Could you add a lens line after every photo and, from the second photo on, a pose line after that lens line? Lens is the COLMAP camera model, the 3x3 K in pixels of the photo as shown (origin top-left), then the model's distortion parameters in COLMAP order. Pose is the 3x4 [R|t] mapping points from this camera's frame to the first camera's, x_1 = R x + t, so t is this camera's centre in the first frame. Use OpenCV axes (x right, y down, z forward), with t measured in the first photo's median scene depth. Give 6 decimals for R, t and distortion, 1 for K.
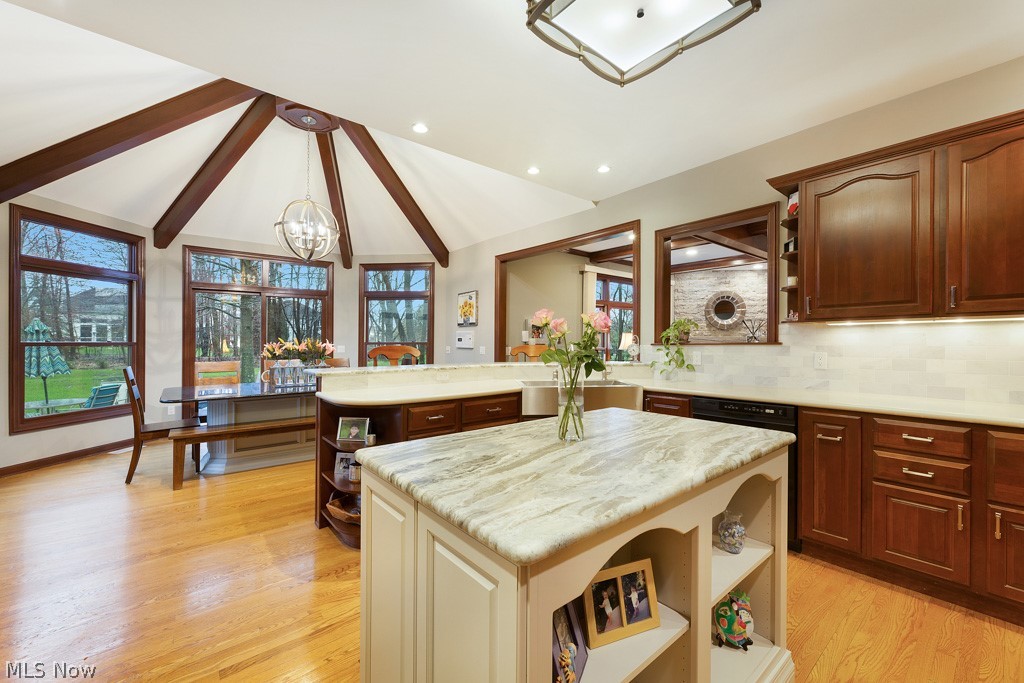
lens RADIAL K [[409.9, 0, 511.0], [0, 409.9, 340.6], [0, 0, 1]] dist [0.006220, -0.000387]
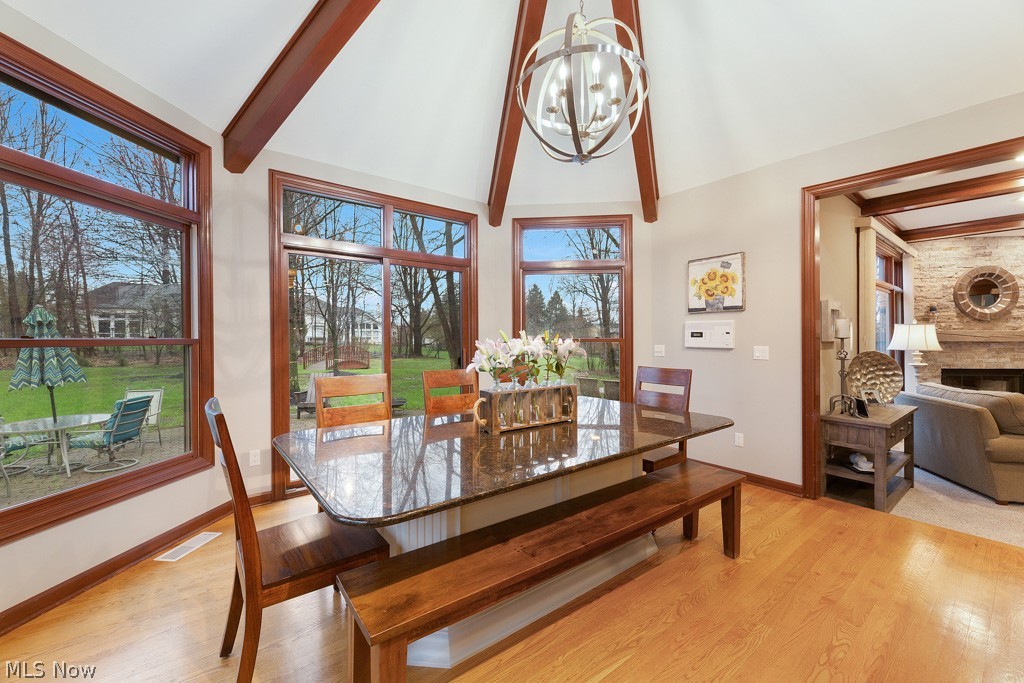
lens RADIAL K [[409.9, 0, 511.0], [0, 409.9, 340.6], [0, 0, 1]] dist [0.006220, -0.000387]
pose [[0.999764, 0.000263, -0.021717, -0.389190], [-0.000041, 0.999948, 0.010232, 0.000510], [0.021719, -0.010228, 0.999712, 0.374303]]
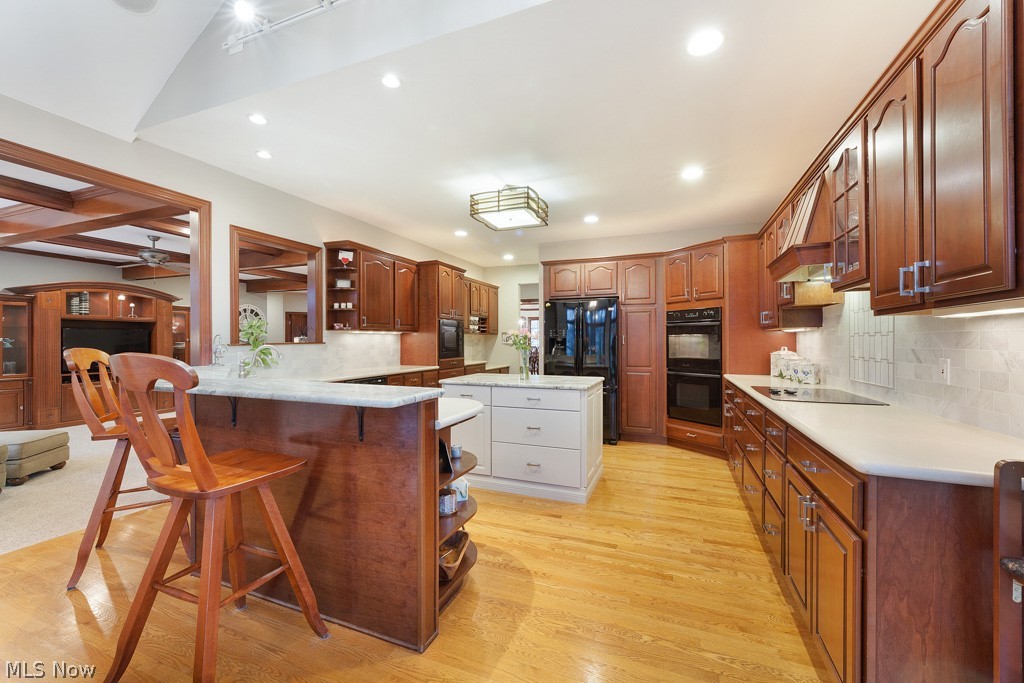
lens RADIAL K [[409.9, 0, 511.0], [0, 409.9, 340.6], [0, 0, 1]] dist [0.006220, -0.000387]
pose [[-0.478527, 0.002959, 0.878068, -0.485617], [-0.000929, 0.999992, -0.003876, 0.001637], [-0.878072, -0.002670, -0.478520, 0.540341]]
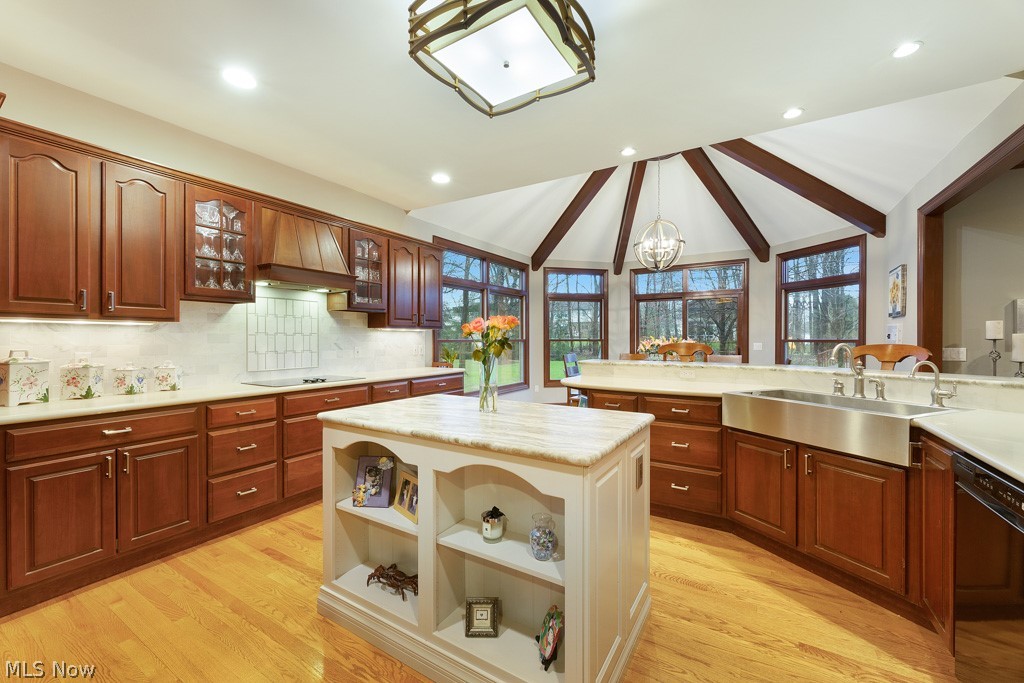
lens RADIAL K [[409.9, 0, 511.0], [0, 409.9, 340.6], [0, 0, 1]] dist [0.006220, -0.000387]
pose [[0.321511, 0.005316, -0.946891, 0.342740], [0.002083, 0.999978, 0.006321, -0.000707], [0.946904, -0.004004, 0.321492, 0.147861]]
